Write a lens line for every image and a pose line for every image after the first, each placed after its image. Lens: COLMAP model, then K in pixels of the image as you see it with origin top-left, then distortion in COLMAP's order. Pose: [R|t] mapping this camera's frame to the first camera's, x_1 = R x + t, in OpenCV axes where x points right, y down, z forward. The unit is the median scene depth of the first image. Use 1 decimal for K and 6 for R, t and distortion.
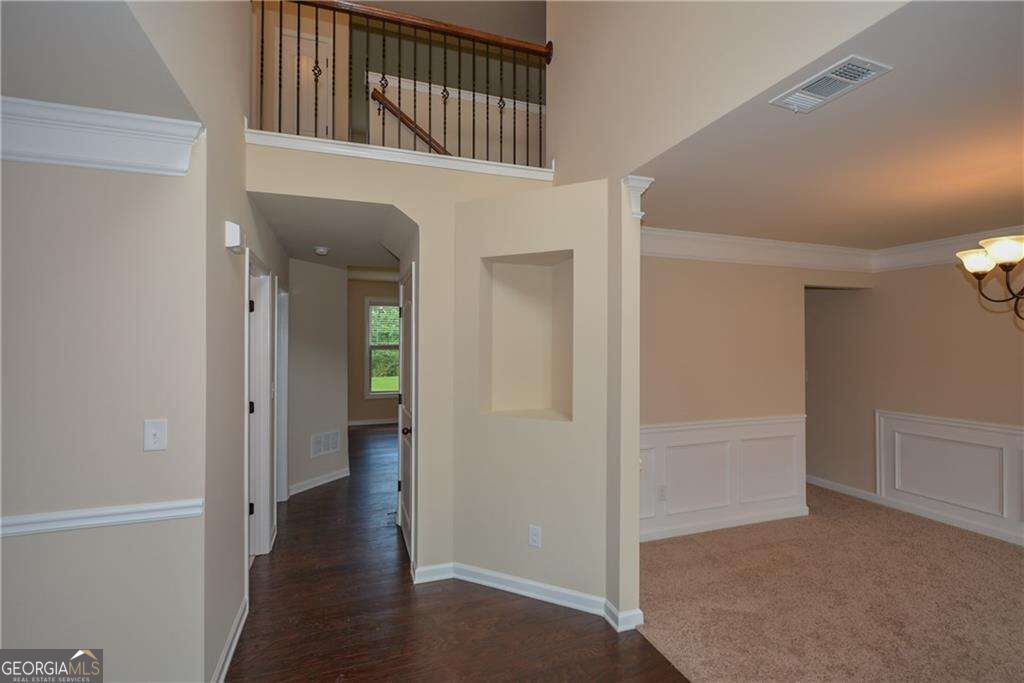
lens RADIAL K [[450.7, 0, 512.7], [0, 450.7, 338.0], [0, 0, 1]] dist [0.002863, -0.000727]
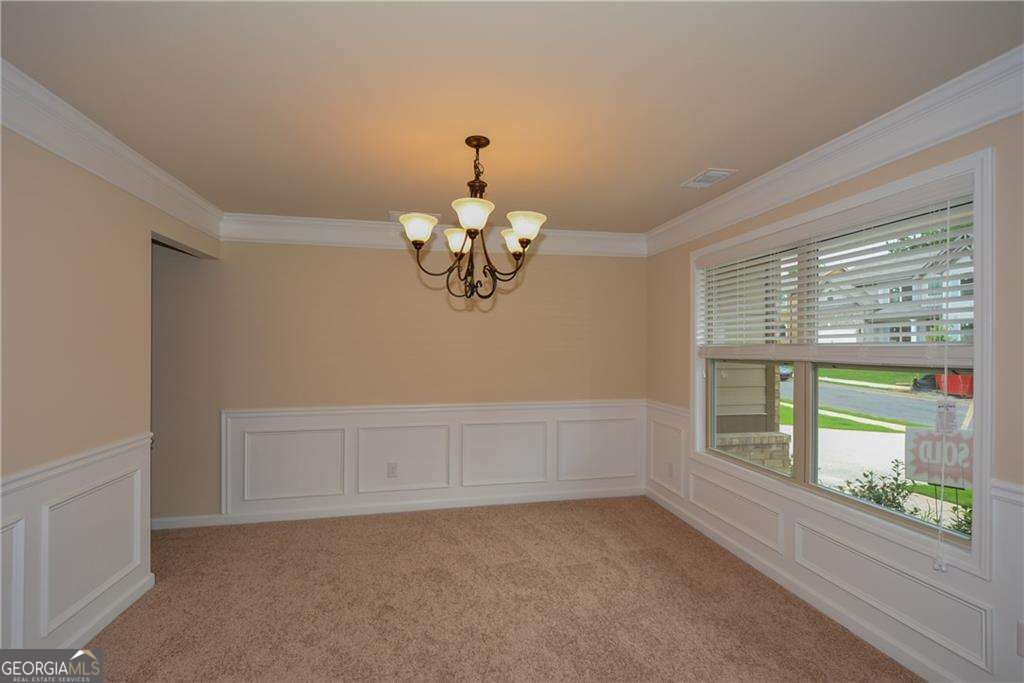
lens RADIAL K [[450.7, 0, 509.3], [0, 450.7, 343.0], [0, 0, 1]] dist [0.002863, -0.000727]
pose [[0.157475, 0.011790, 0.987453, 0.086286], [-0.015151, 0.999840, -0.009522, 0.039845], [-0.987407, -0.013462, 0.157628, 0.383856]]
